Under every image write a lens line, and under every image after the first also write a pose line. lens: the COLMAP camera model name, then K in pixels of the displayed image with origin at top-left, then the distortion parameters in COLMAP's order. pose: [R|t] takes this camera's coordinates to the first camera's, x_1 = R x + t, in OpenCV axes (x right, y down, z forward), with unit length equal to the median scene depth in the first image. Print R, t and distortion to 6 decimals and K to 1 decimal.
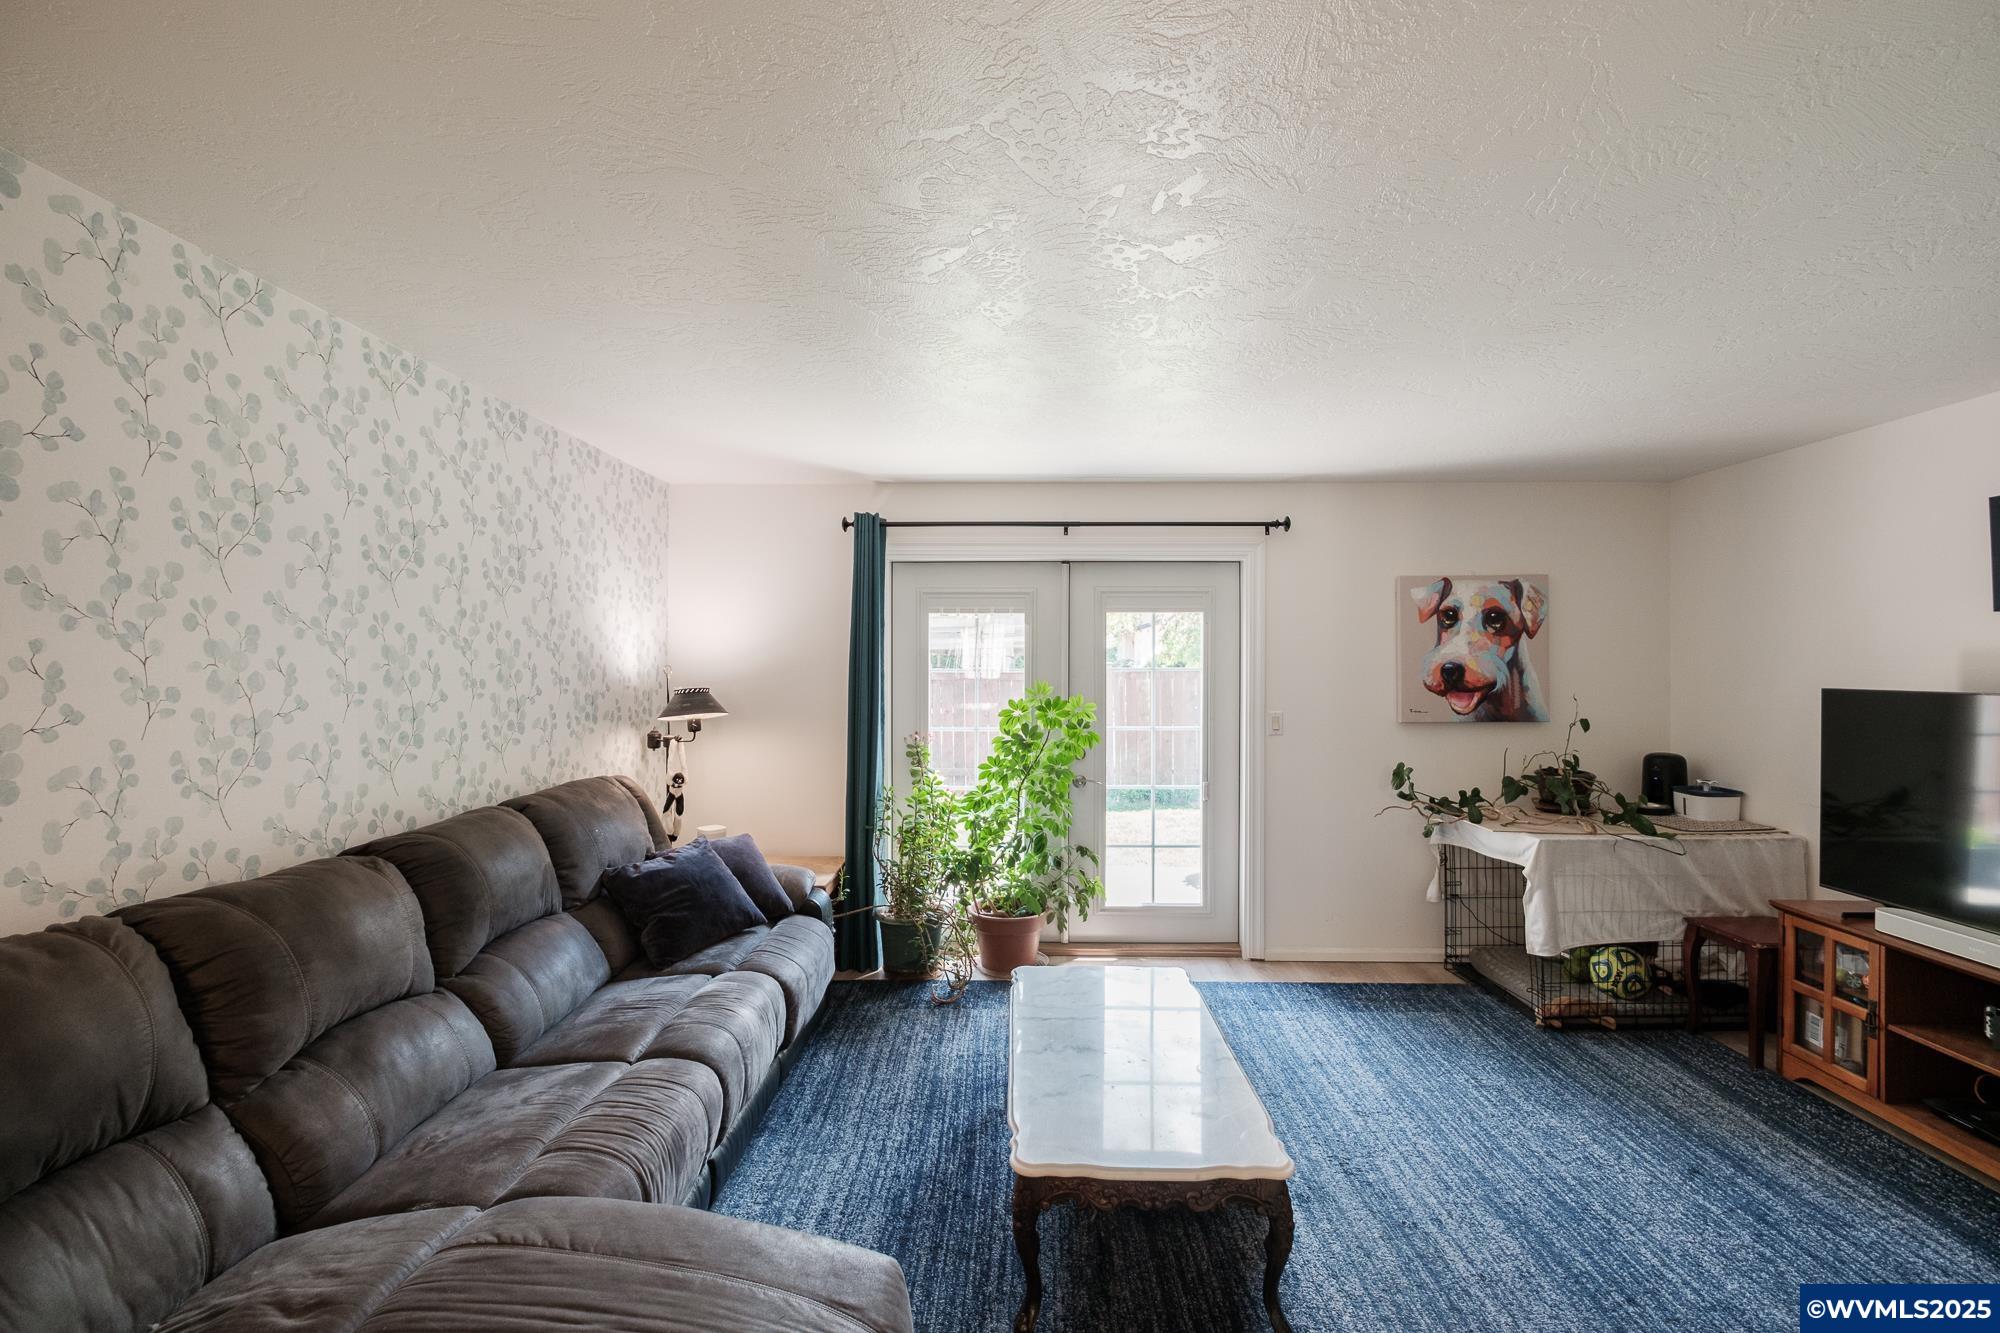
lens RADIAL K [[873.2, 0, 1014.4], [0, 873.2, 674.0], [0, 0, 1]] dist [0.003135, -0.003828]
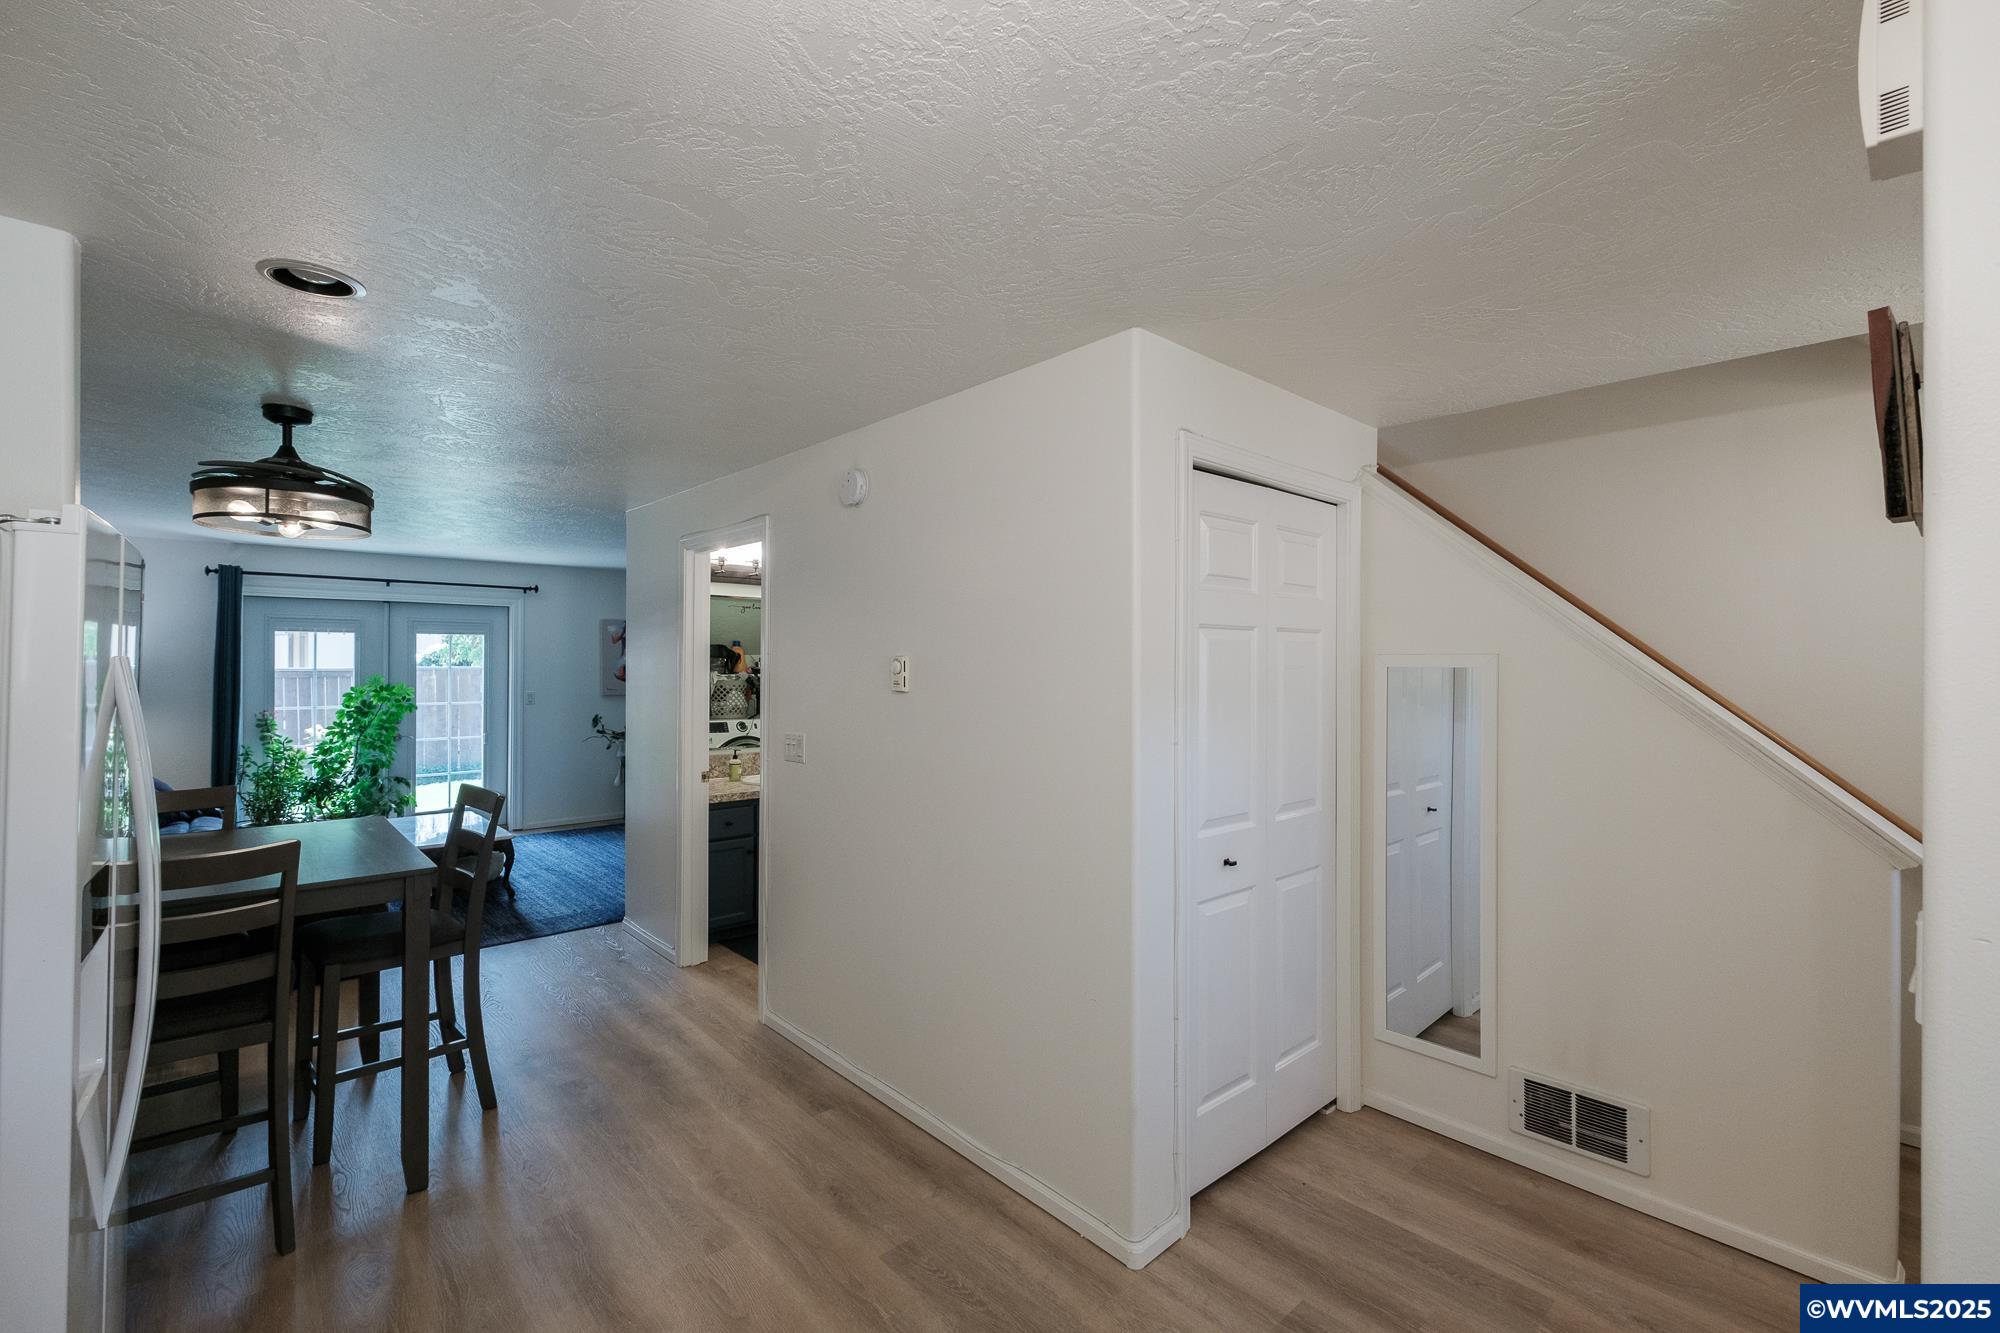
lens RADIAL K [[873.2, 0, 1016.0], [0, 873.2, 660.2], [0, 0, 1]] dist [0.003135, -0.003828]
pose [[0.730111, 0.003688, 0.683318, -0.220424], [0.004110, 0.999944, -0.009789, 0.000460], [-0.683316, 0.009956, 0.730055, -1.101625]]
